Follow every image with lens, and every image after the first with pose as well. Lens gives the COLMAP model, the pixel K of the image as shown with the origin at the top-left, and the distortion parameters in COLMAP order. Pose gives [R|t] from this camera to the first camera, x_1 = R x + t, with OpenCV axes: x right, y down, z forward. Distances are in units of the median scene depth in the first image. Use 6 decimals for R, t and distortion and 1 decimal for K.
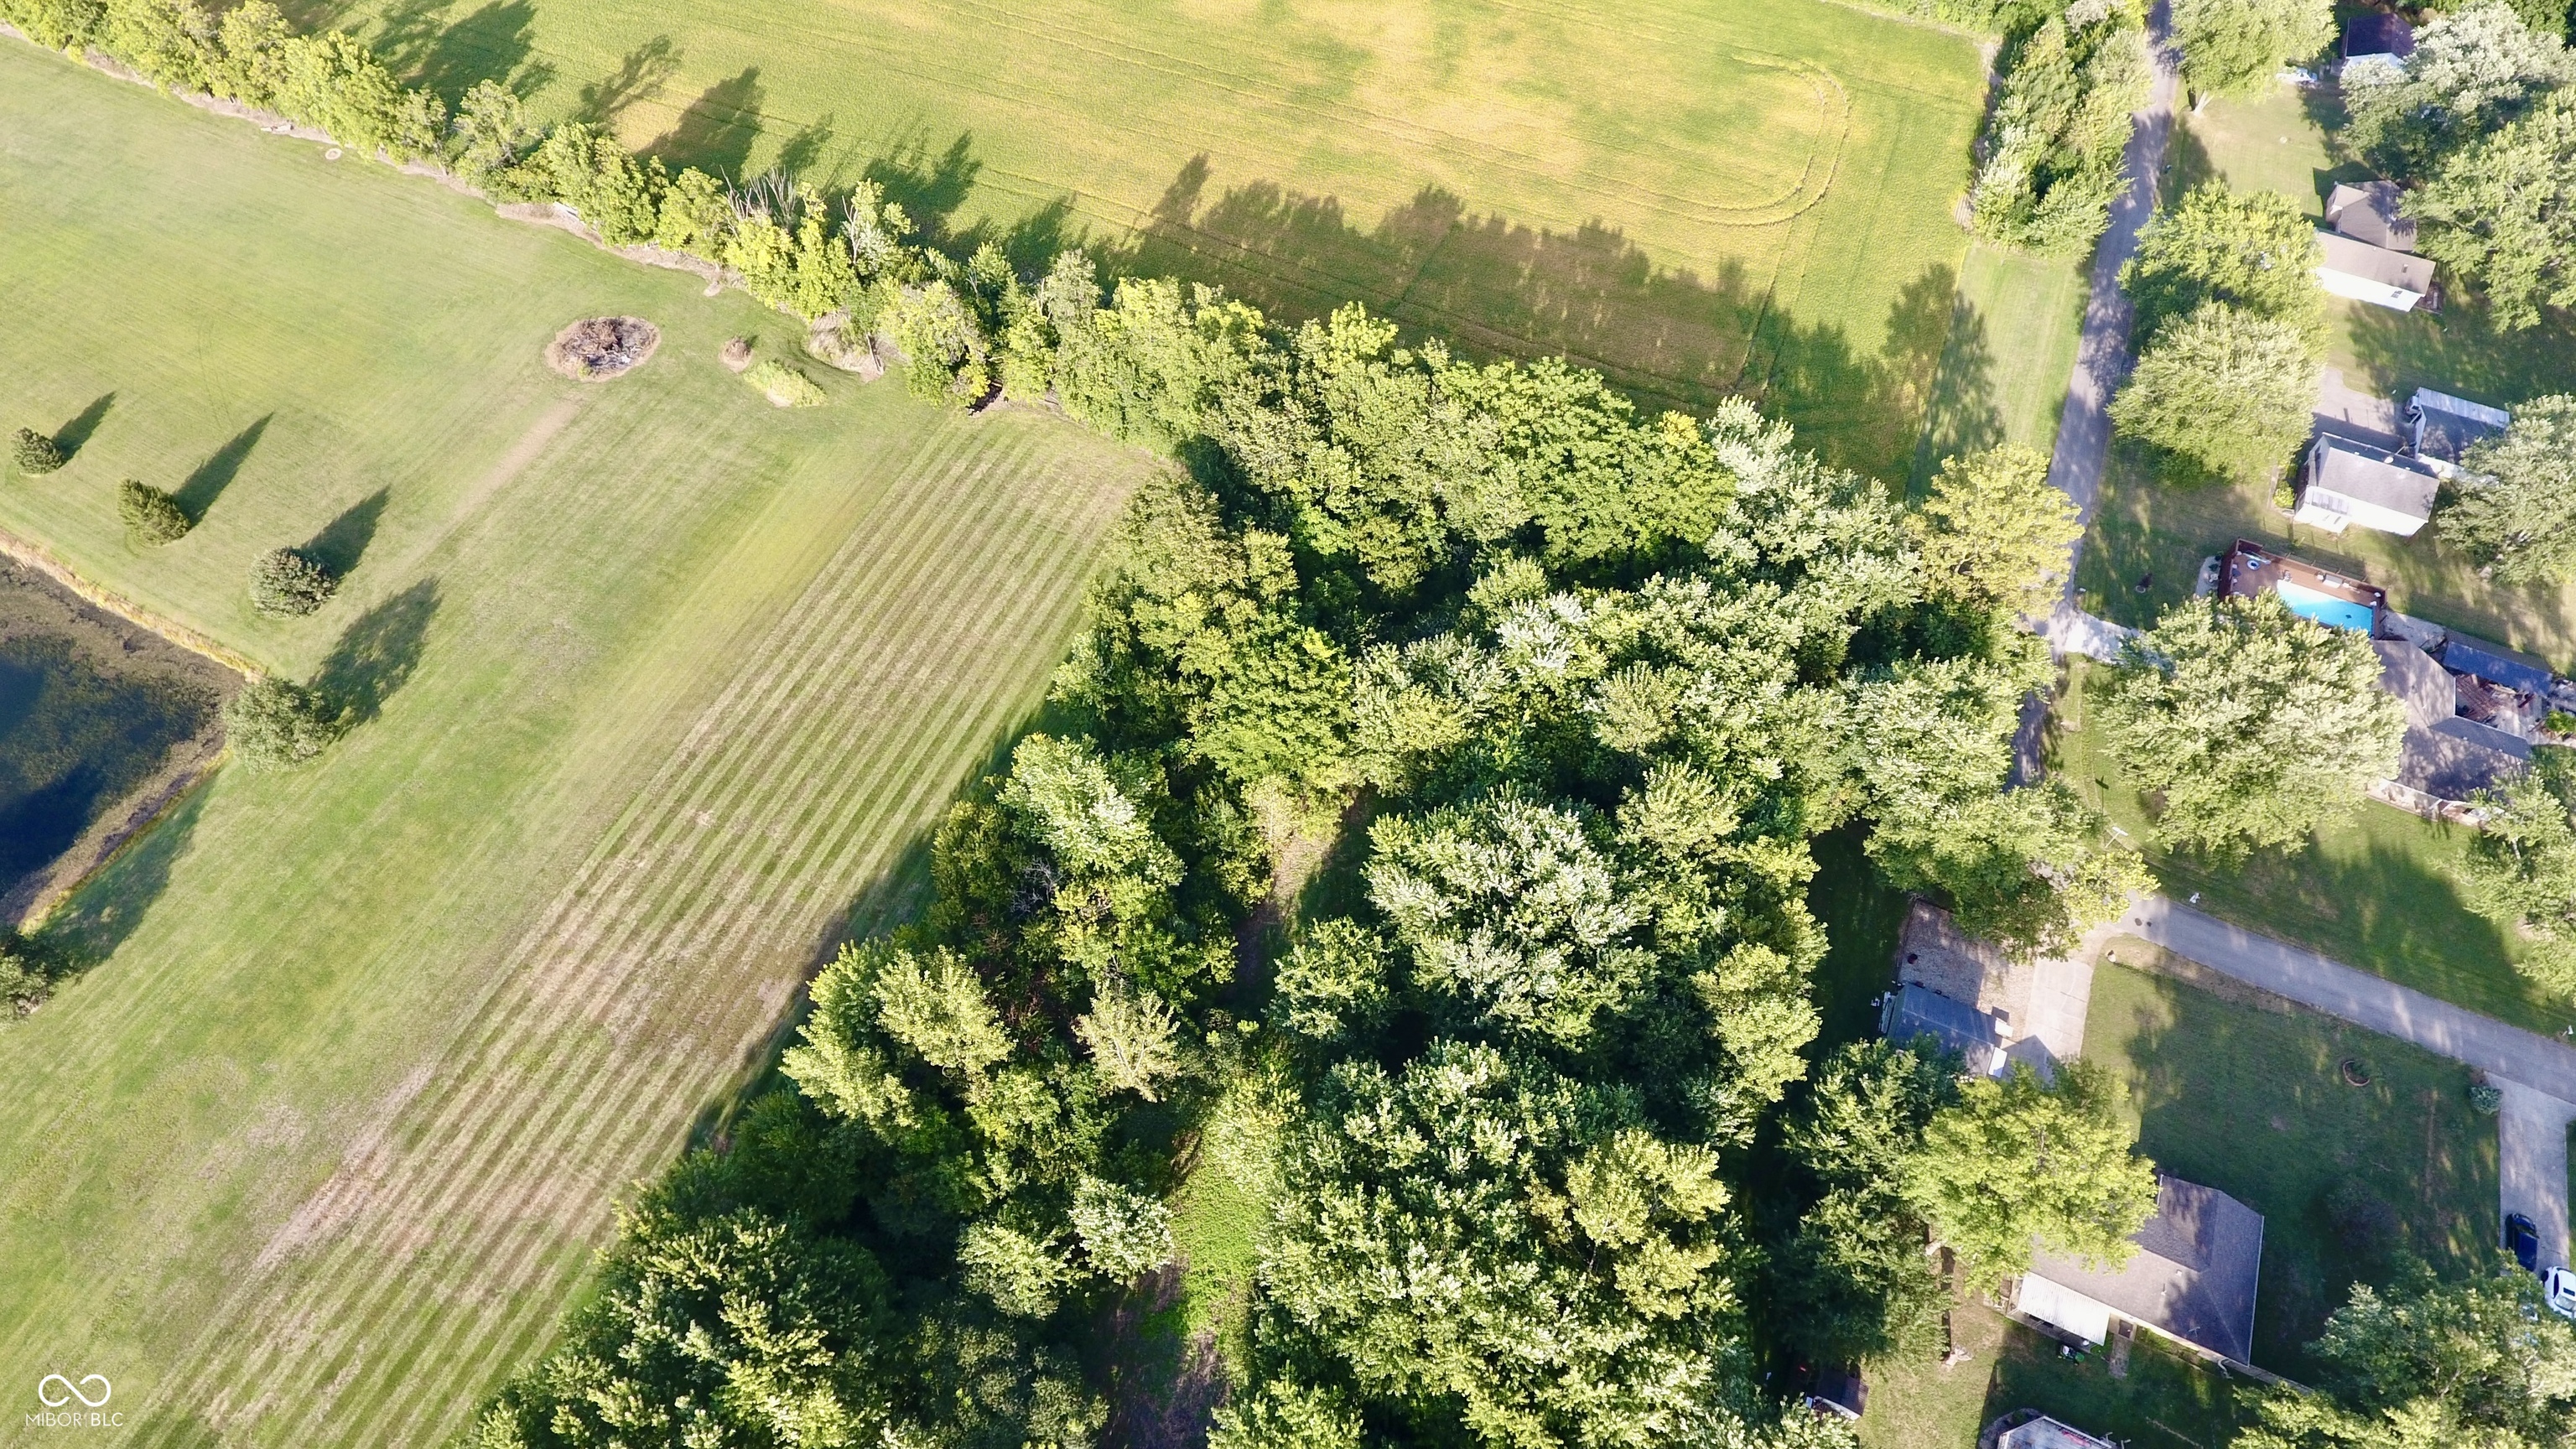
lens RADIAL K [[1516.2, 0, 1278.4], [0, 1516.2, 697.1], [0, 0, 1]] dist [-0.003826, -0.000457]
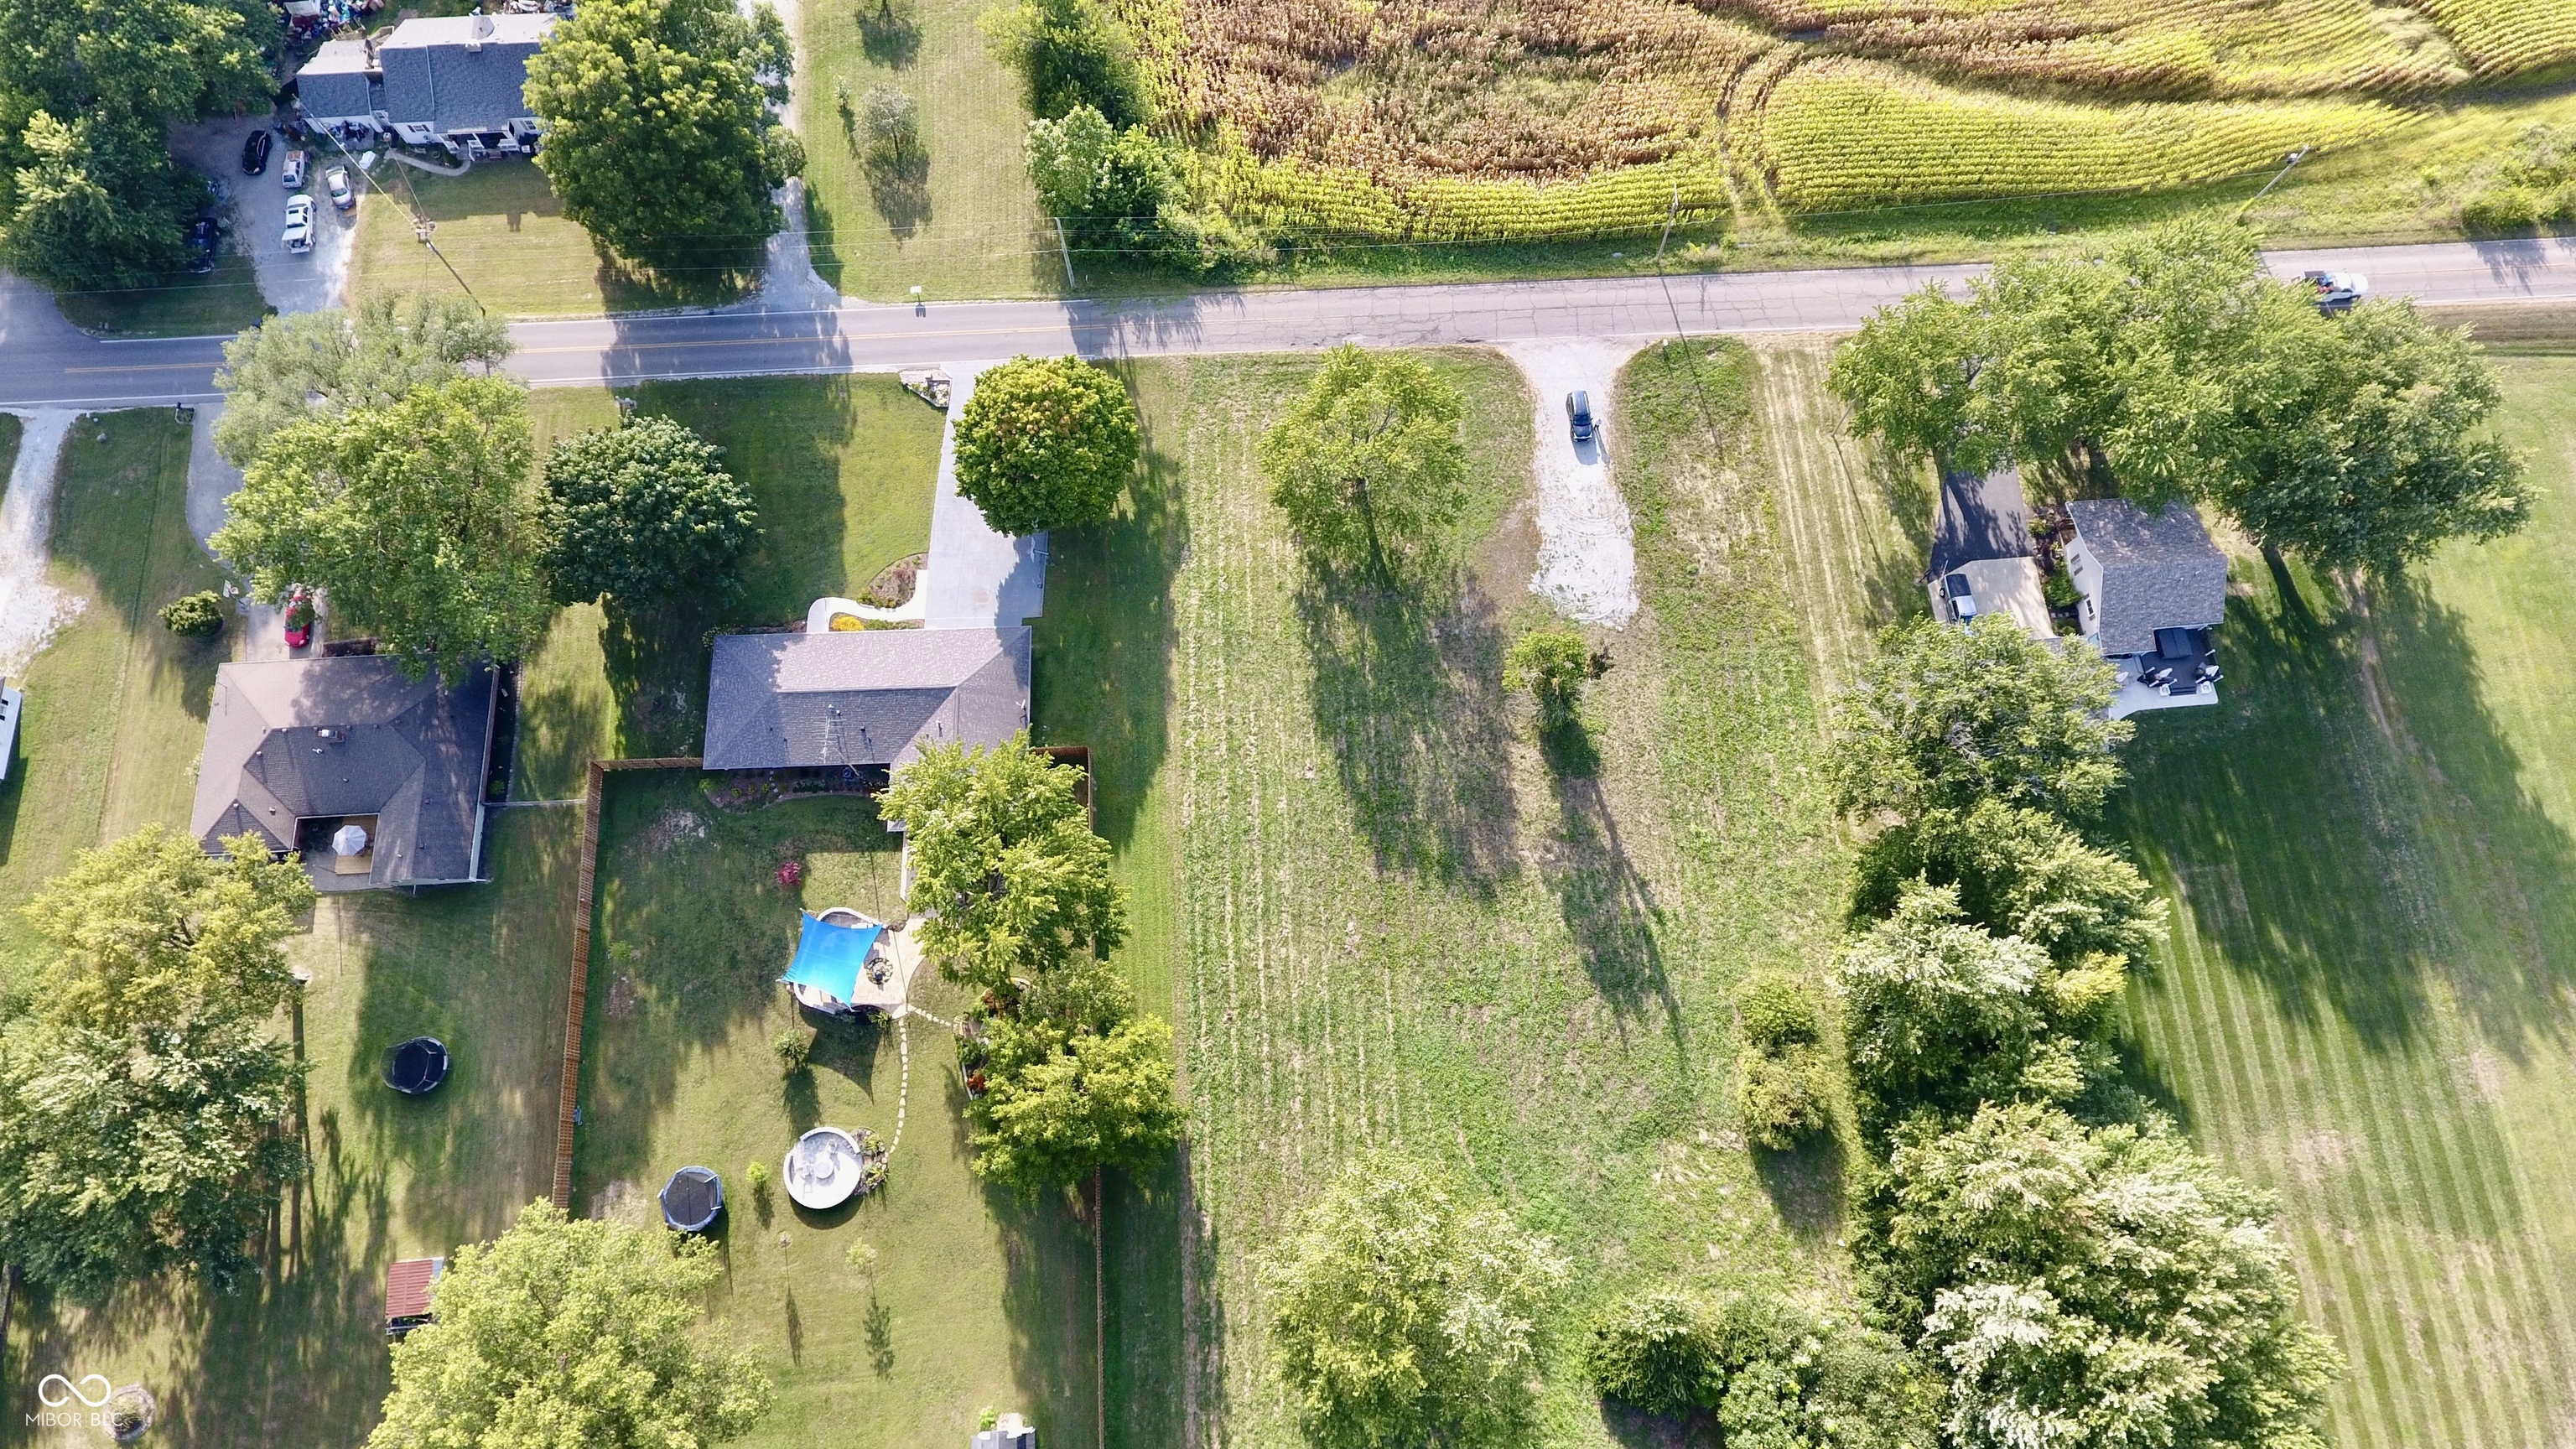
lens RADIAL K [[1516.2, 0, 1281.6], [0, 1516.2, 699.9], [0, 0, 1]] dist [-0.003826, -0.000457]
pose [[-0.884341, 0.439010, -0.158780, 0.017299], [-0.387565, -0.500790, 0.773952, 0.161400], [0.260258, 0.745975, 0.613014, -0.113546]]
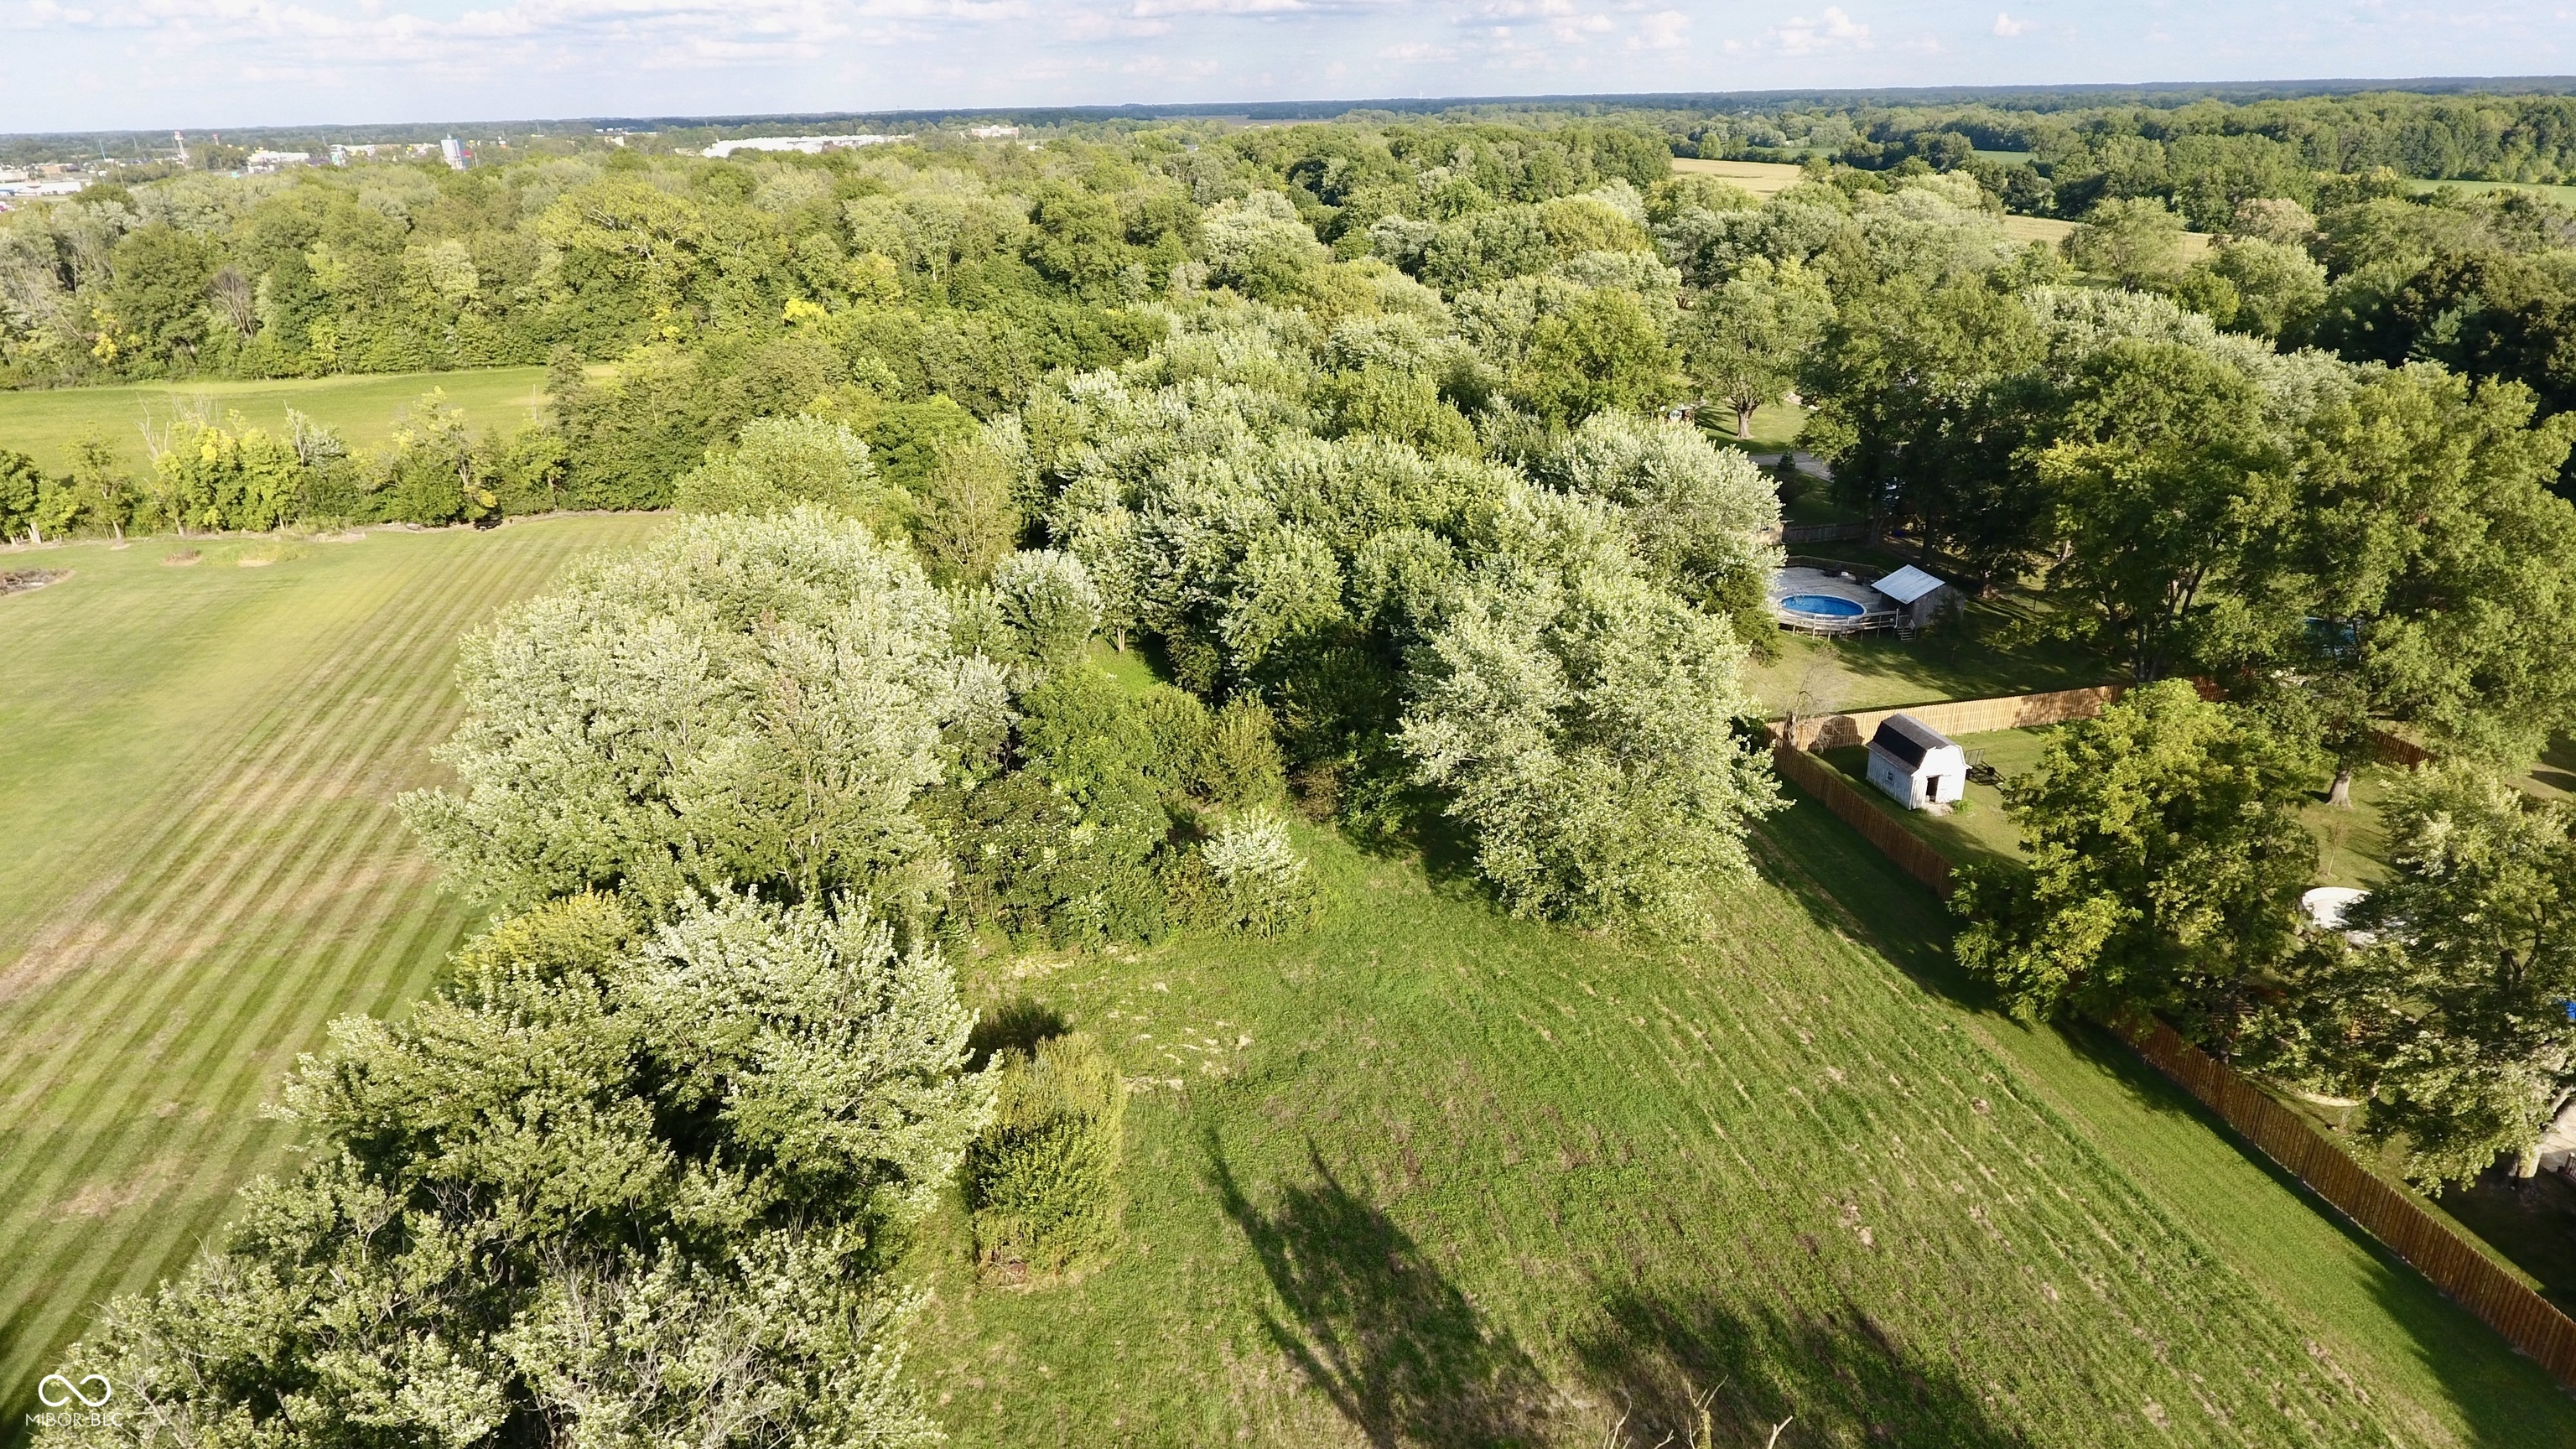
lens RADIAL K [[1516.2, 0, 1288.7], [0, 1516.2, 699.6], [0, 0, 1]] dist [-0.003826, -0.000457]
pose [[0.793934, -0.245458, 0.556255, -0.502564], [0.511762, 0.763762, -0.393405, 0.793396], [-0.328282, 0.597008, 0.731992, 0.195912]]
